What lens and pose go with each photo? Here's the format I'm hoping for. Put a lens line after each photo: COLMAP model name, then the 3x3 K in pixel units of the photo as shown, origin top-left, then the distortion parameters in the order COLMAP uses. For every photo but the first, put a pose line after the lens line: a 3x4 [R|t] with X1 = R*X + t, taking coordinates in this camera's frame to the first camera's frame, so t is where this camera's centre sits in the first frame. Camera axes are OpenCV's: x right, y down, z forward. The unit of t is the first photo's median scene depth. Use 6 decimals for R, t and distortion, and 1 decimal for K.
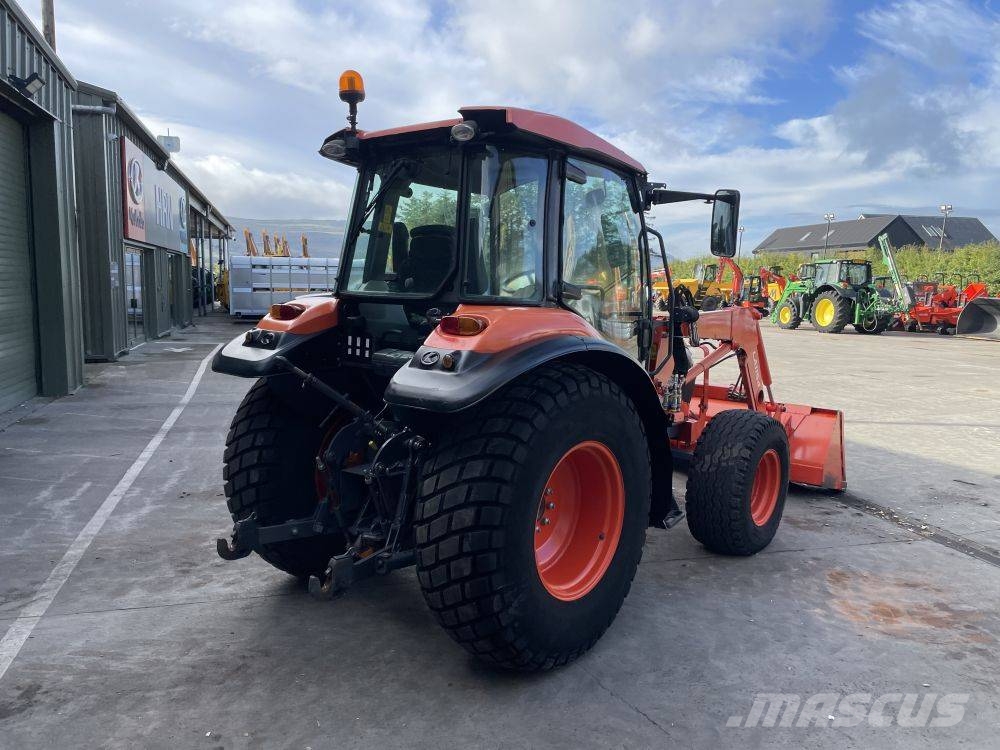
lens RADIAL K [[754.1, 0, 506.5], [0, 754.1, 374.2], [0, 0, 1]] dist [0.099491, -0.127806]
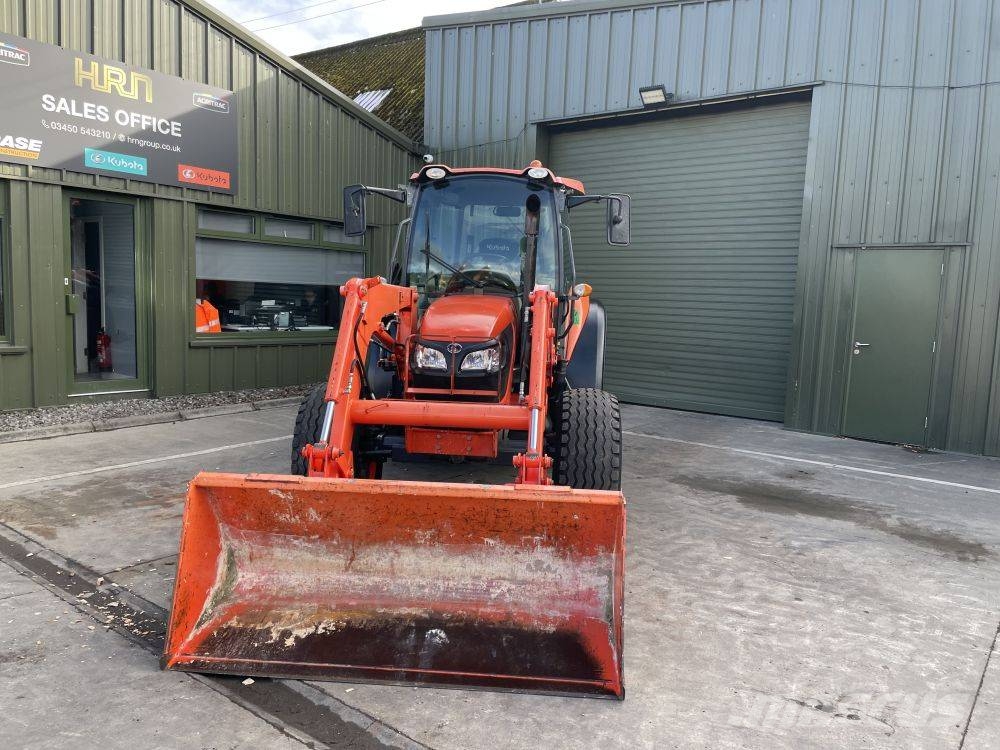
lens RADIAL K [[756.6, 0, 510.1], [0, 756.6, 374.7], [0, 0, 1]] dist [0.093982, -0.120884]
pose [[-0.808080, 0.014838, -0.588886, 0.842426], [-0.121630, 0.973938, 0.191444, -0.206529], [0.576379, 0.226329, -0.785215, 2.231730]]
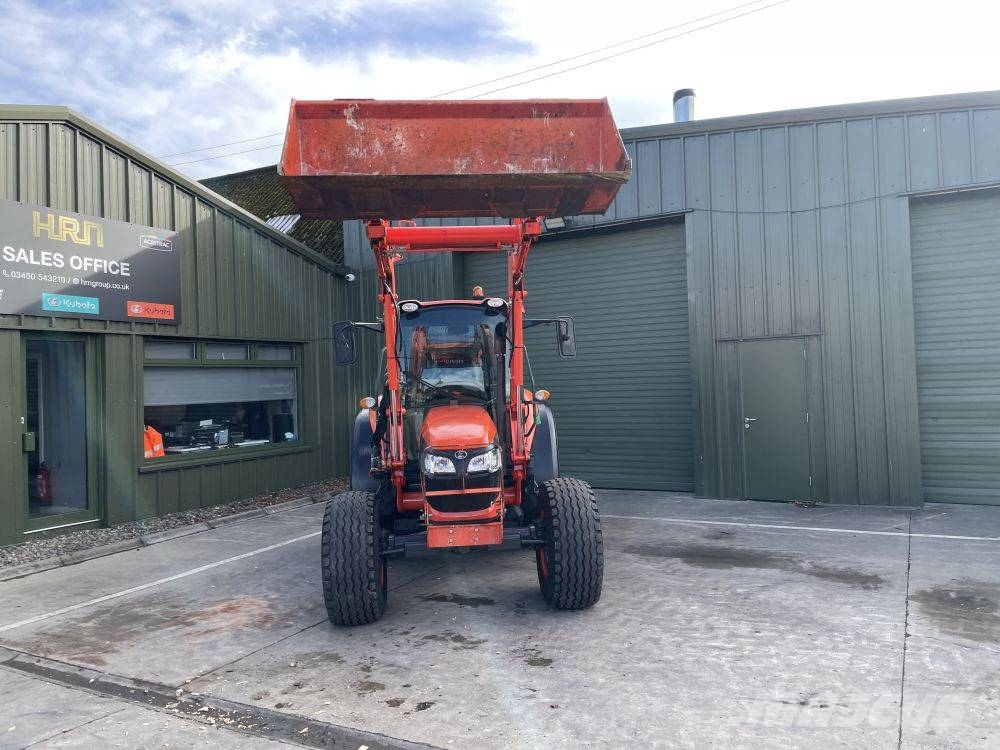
lens RADIAL K [[755.3, 0, 509.3], [0, 755.3, 360.7], [0, 0, 1]] dist [0.094610, -0.116143]
pose [[-0.704488, -0.013500, -0.709587, 1.127197], [-0.063500, 0.997008, 0.044076, -0.249916], [0.706869, 0.076110, -0.703238, 2.292147]]
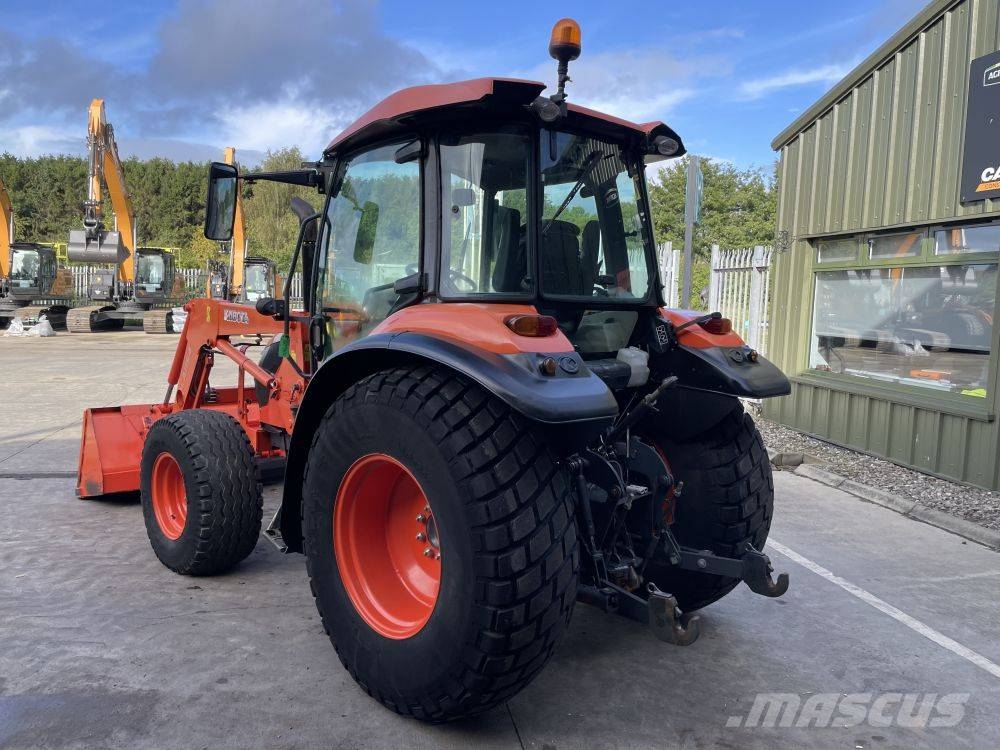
lens RADIAL K [[754.1, 0, 506.5], [0, 754.1, 374.2], [0, 0, 1]] dist [0.099491, -0.127806]
pose [[0.099635, -0.114409, 0.988425, -0.913685], [0.090398, 0.990300, 0.105514, -0.105409], [-0.990909, 0.078839, 0.109011, 0.875211]]
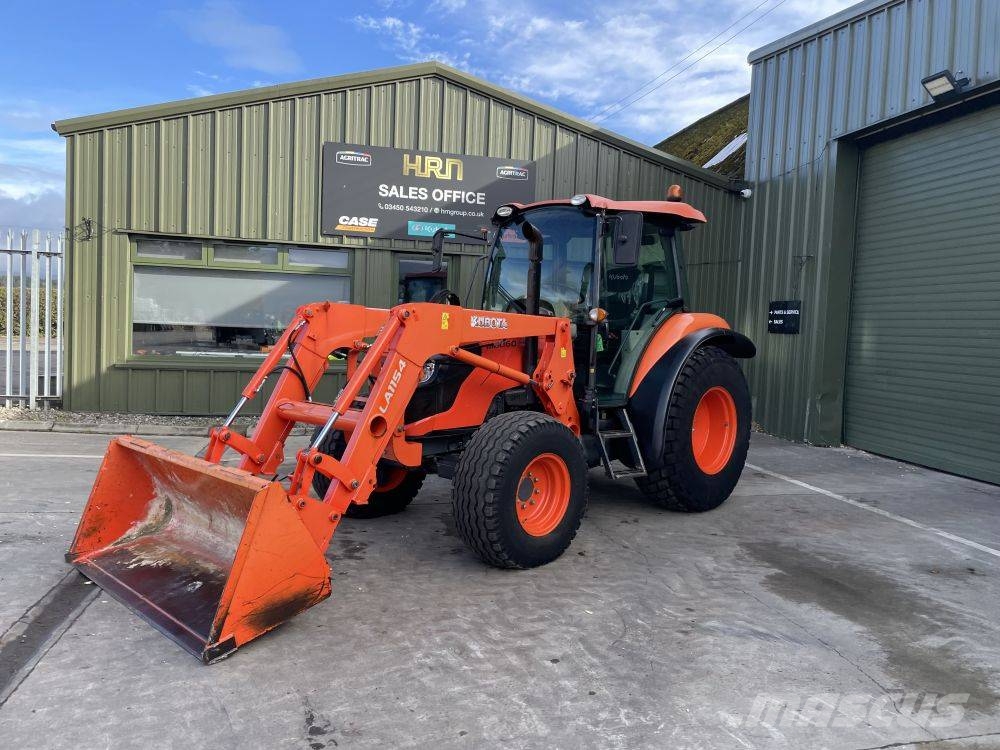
lens RADIAL K [[755.3, 0, 509.3], [0, 755.3, 360.7], [0, 0, 1]] dist [0.094610, -0.116143]
pose [[-0.996010, -0.057438, 0.068307, 0.034827], [-0.045301, 0.984820, 0.167564, -0.241029], [-0.076895, 0.163801, -0.983492, 2.490792]]
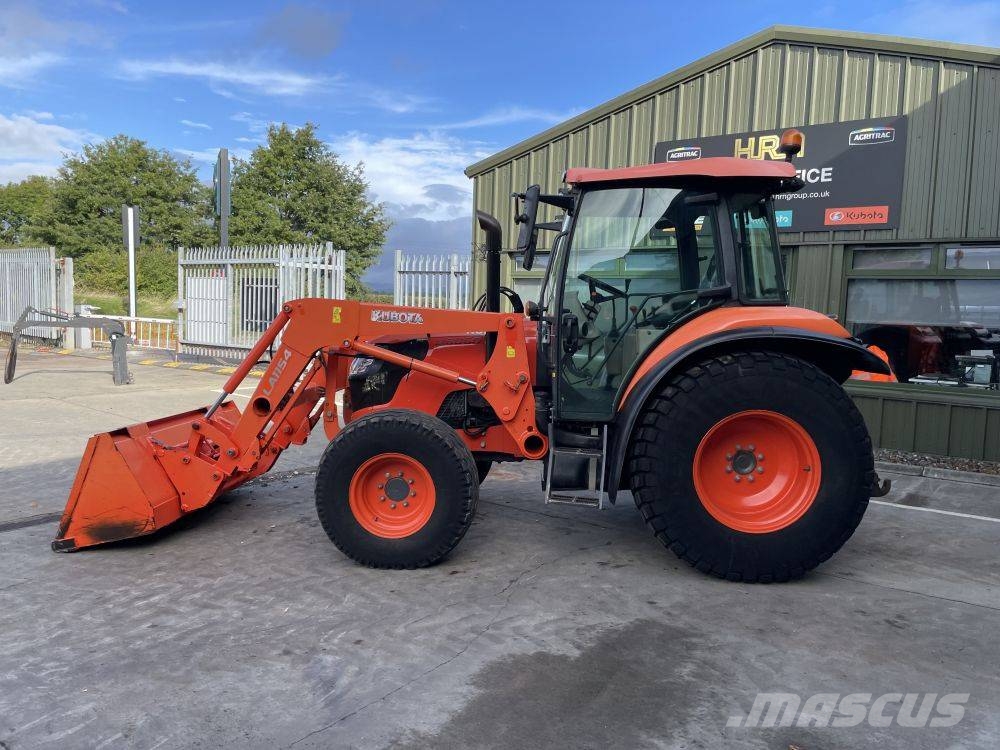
lens RADIAL K [[754.1, 0, 506.5], [0, 754.1, 374.2], [0, 0, 1]] dist [0.099491, -0.127806]
pose [[-0.604689, -0.104690, 0.789551, -0.846176], [0.048822, 0.984587, 0.167941, -0.204121], [-0.794964, 0.140100, -0.590258, 1.918736]]
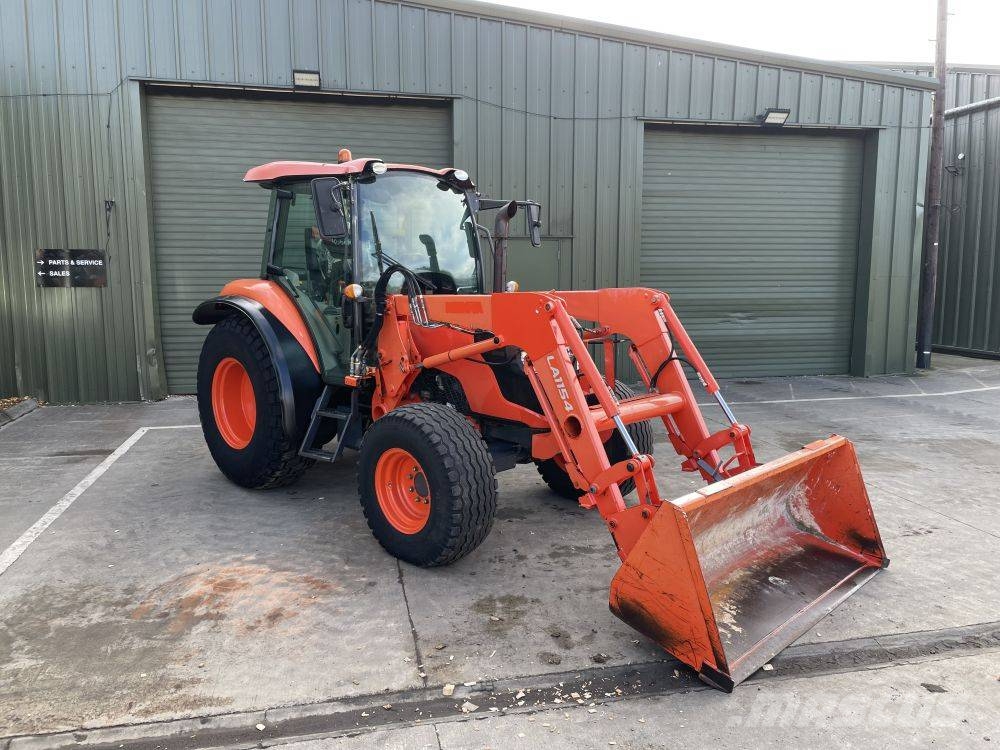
lens RADIAL K [[751.6, 0, 502.2], [0, 751.6, 368.3], [0, 0, 1]] dist [0.097470, -0.125058]
pose [[-0.077008, 0.109765, -0.990970, 1.387956], [-0.120330, 0.985633, 0.118525, -0.130194], [0.989743, 0.128370, -0.062693, 1.344959]]
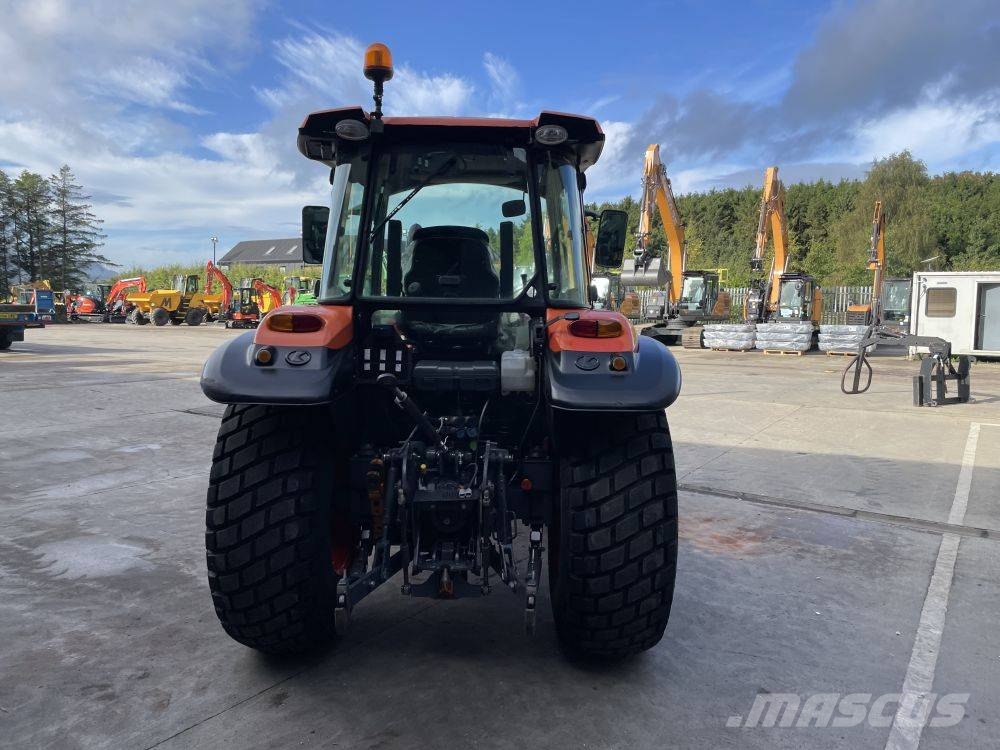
lens RADIAL K [[756.6, 0, 510.1], [0, 756.6, 374.7], [0, 0, 1]] dist [0.093982, -0.120884]
pose [[0.765422, -0.068700, 0.639851, -0.586802], [0.078707, 0.996815, 0.012872, -0.018125], [-0.638697, 0.040508, 0.768391, 0.216377]]
